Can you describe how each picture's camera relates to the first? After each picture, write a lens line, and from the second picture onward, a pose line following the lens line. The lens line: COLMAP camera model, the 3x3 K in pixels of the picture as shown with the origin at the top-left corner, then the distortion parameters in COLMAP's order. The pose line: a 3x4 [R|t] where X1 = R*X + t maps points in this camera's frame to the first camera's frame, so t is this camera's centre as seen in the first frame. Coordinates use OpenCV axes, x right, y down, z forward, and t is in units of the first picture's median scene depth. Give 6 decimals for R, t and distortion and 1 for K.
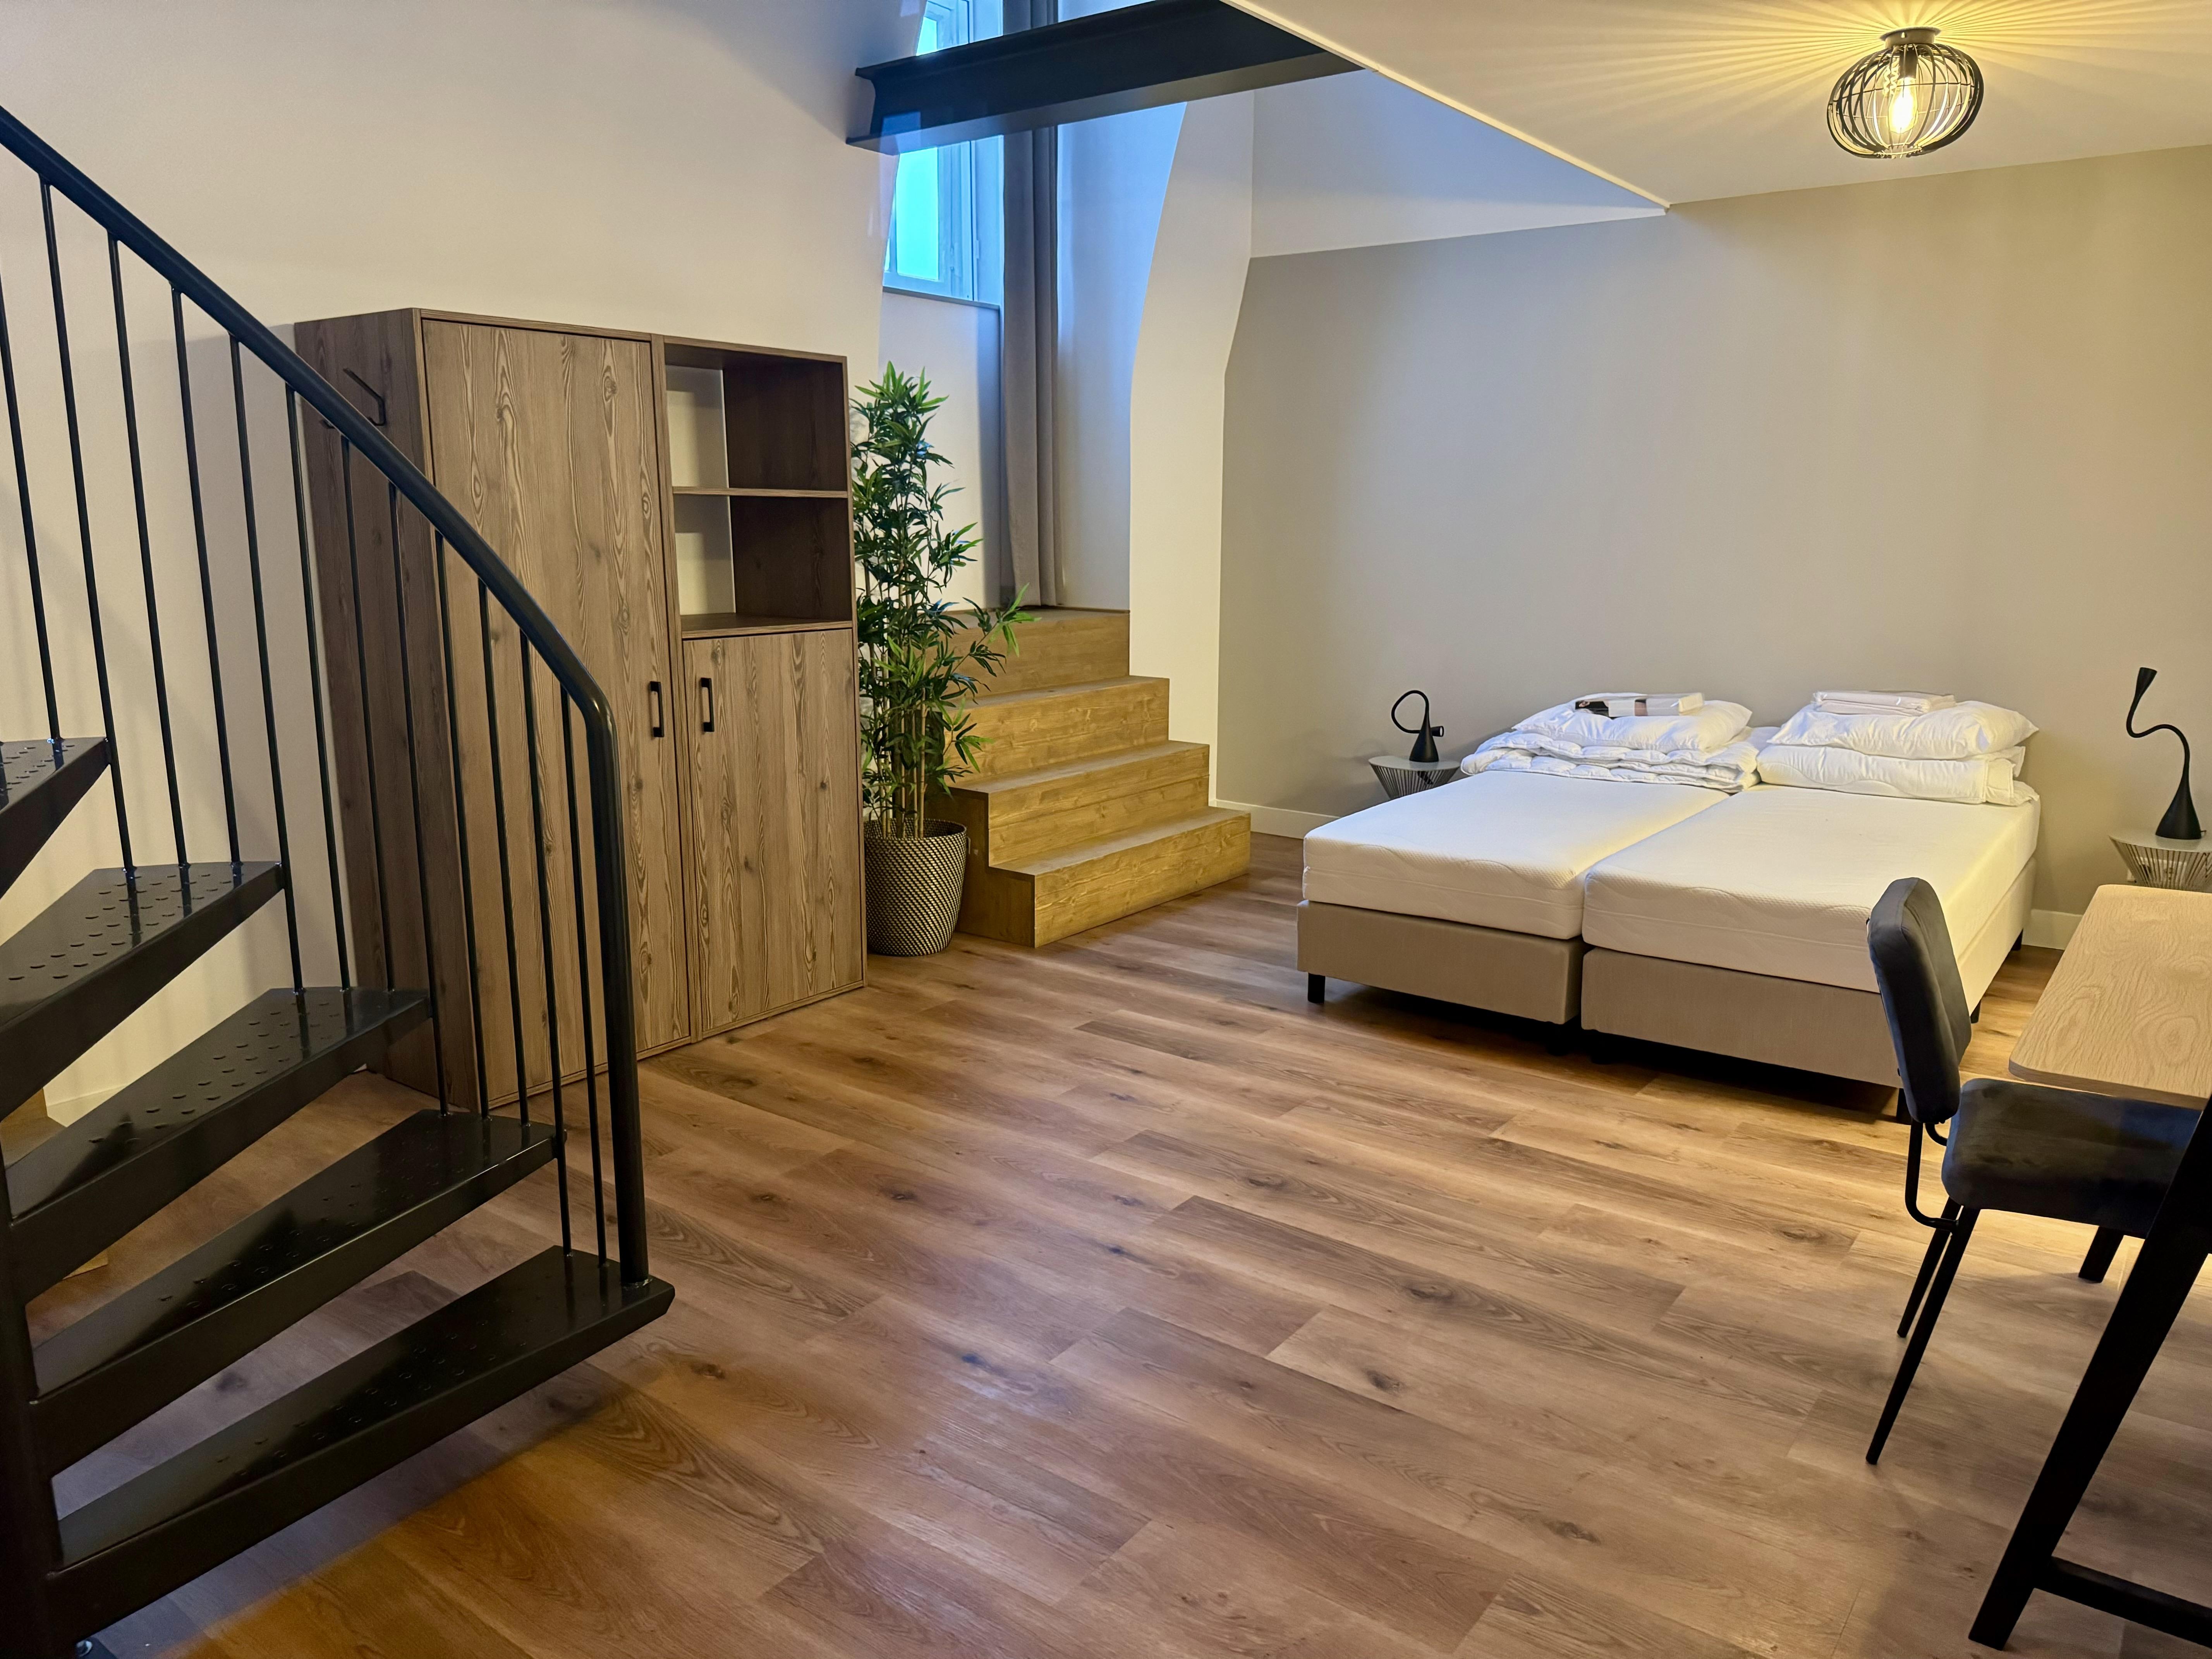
lens RADIAL K [[1537.0, 0, 1119.6], [0, 1537.0, 830.6], [0, 0, 1]] dist [0.105265, -0.165946]
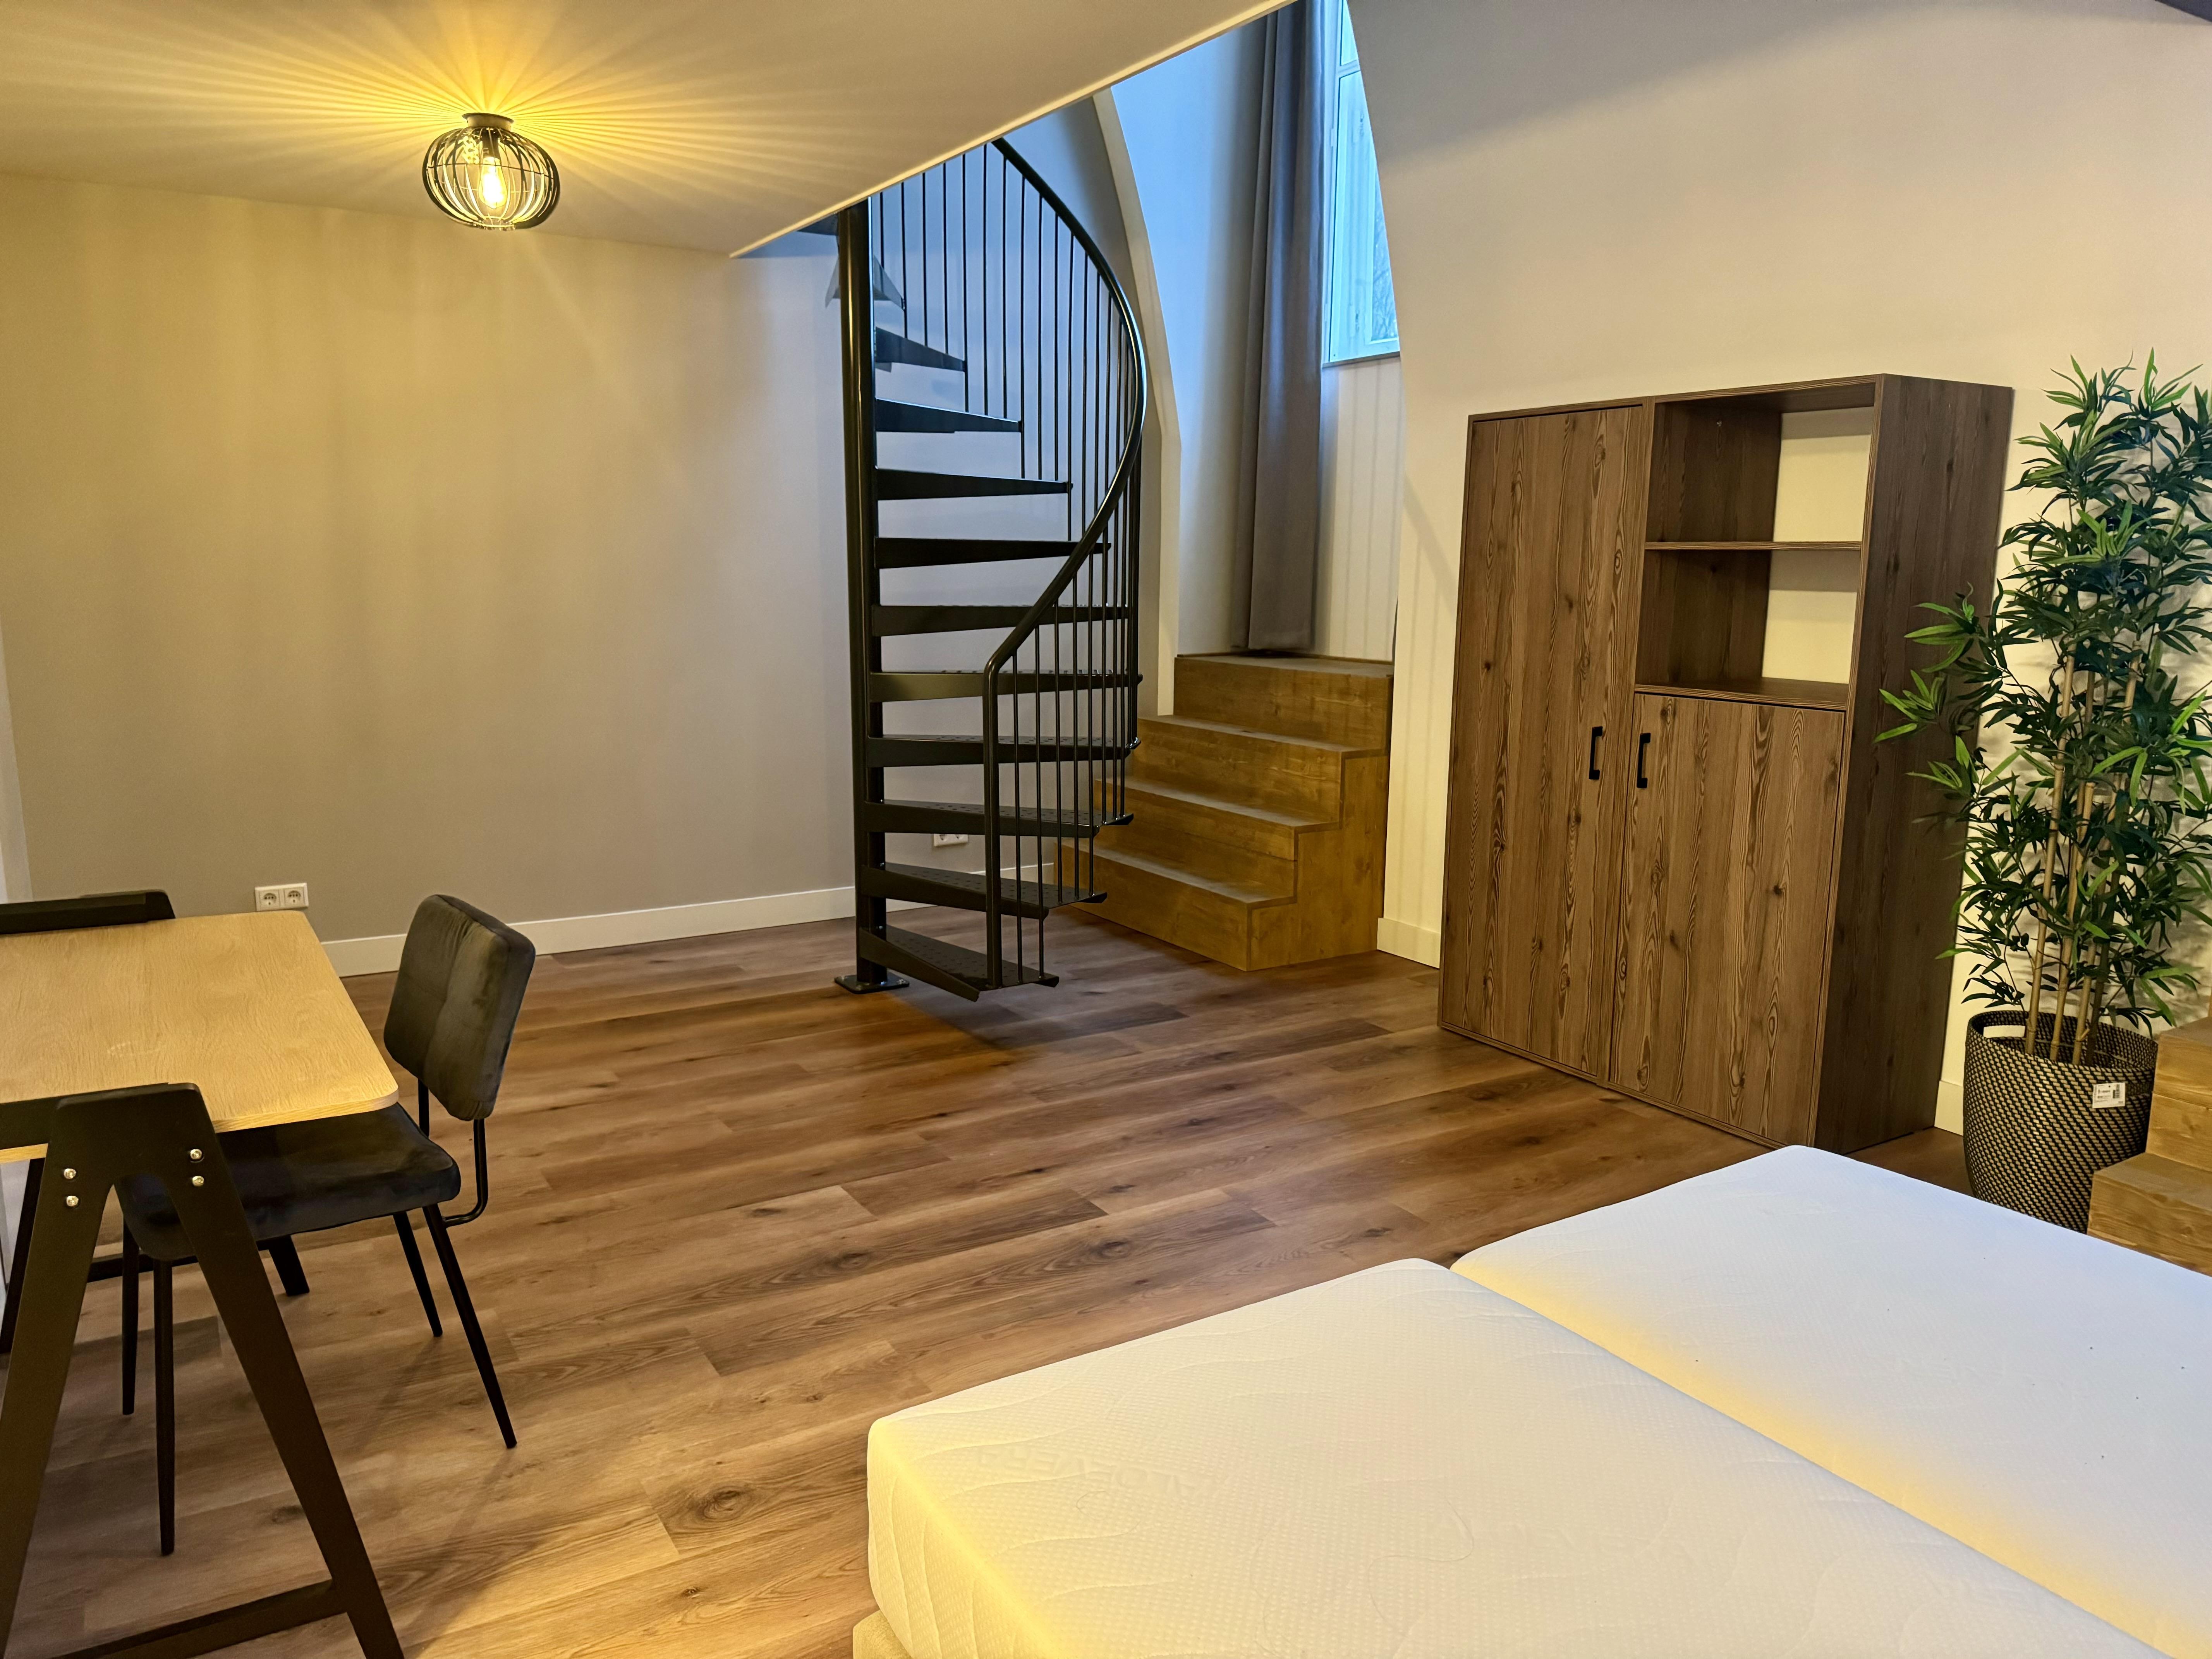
lens RADIAL K [[1562.2, 0, 1106.0], [0, 1562.2, 829.5], [0, 0, 1]] dist [0.173450, -0.291648]
pose [[-0.371722, 0.152756, -0.915690, 0.765834], [-0.196051, 0.951206, 0.238267, -0.205448], [0.907407, 0.268091, -0.323636, 0.990153]]
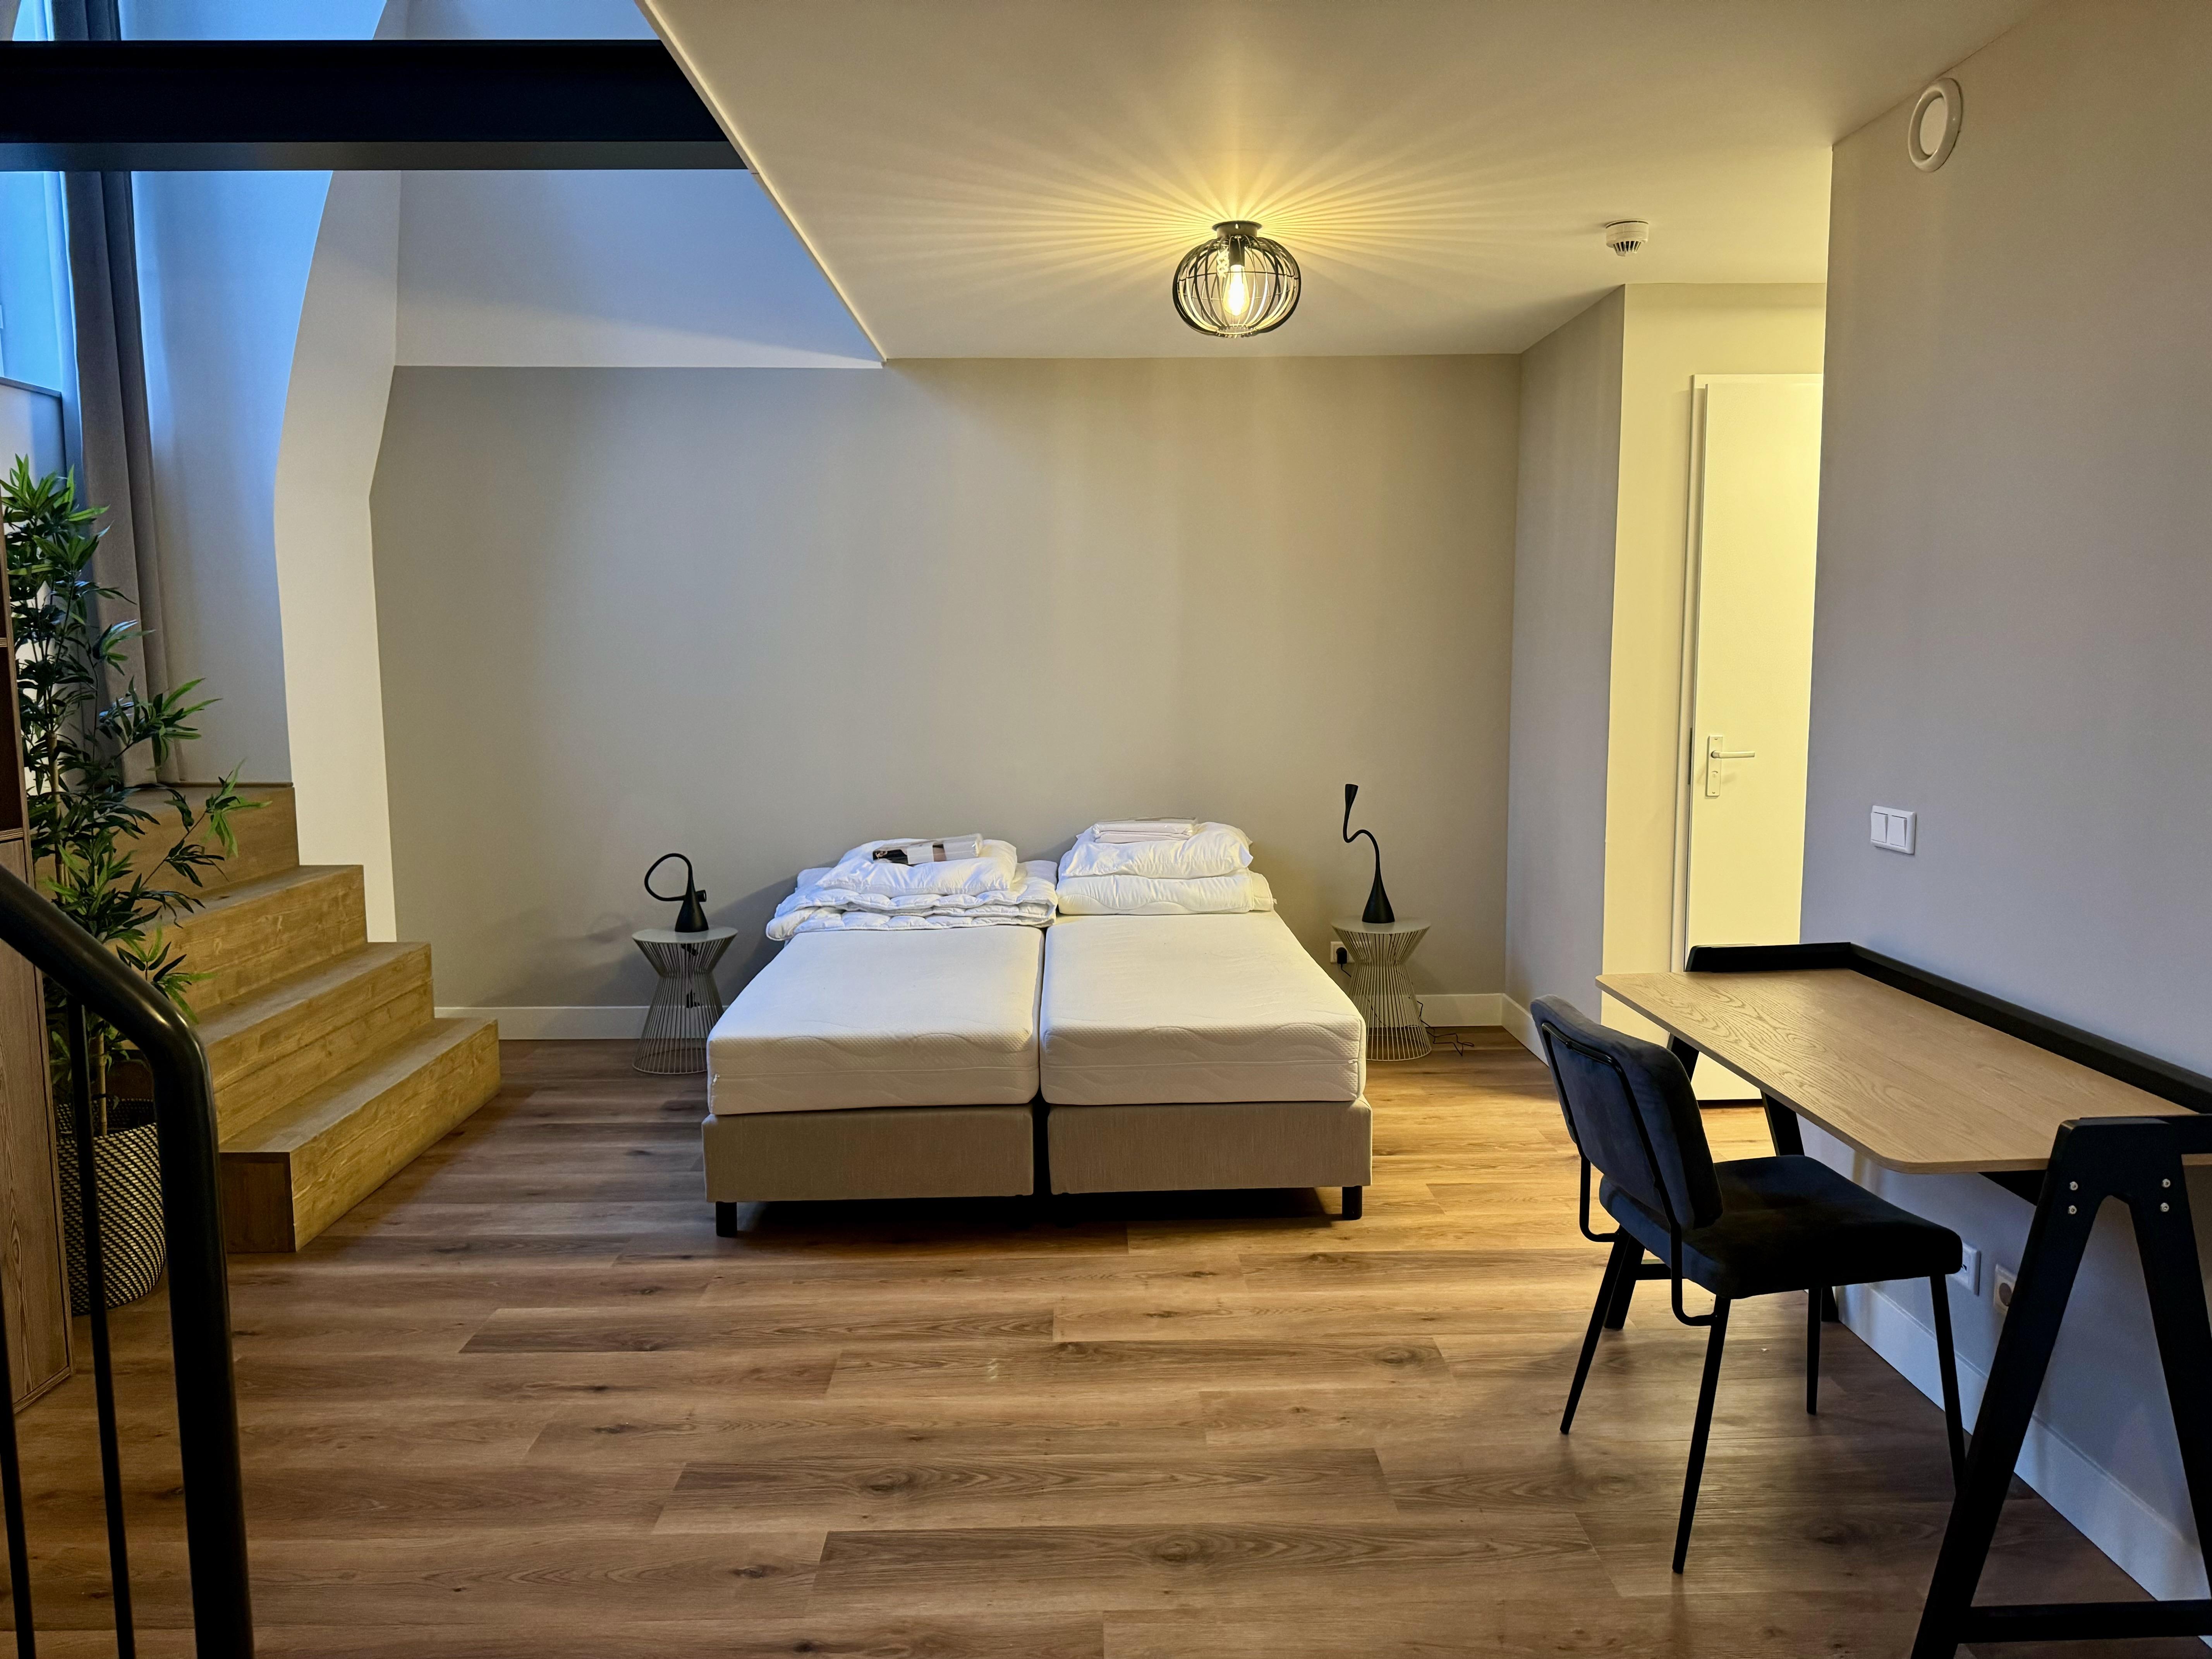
lens RADIAL K [[1537.0, 0, 1119.6], [0, 1537.0, 830.6], [0, 0, 1]] dist [0.105265, -0.165946]
pose [[0.789355, -0.078277, 0.608927, -0.221516], [0.131379, 0.990399, -0.042993, -0.046260], [-0.599715, 0.113937, 0.792061, 0.196475]]
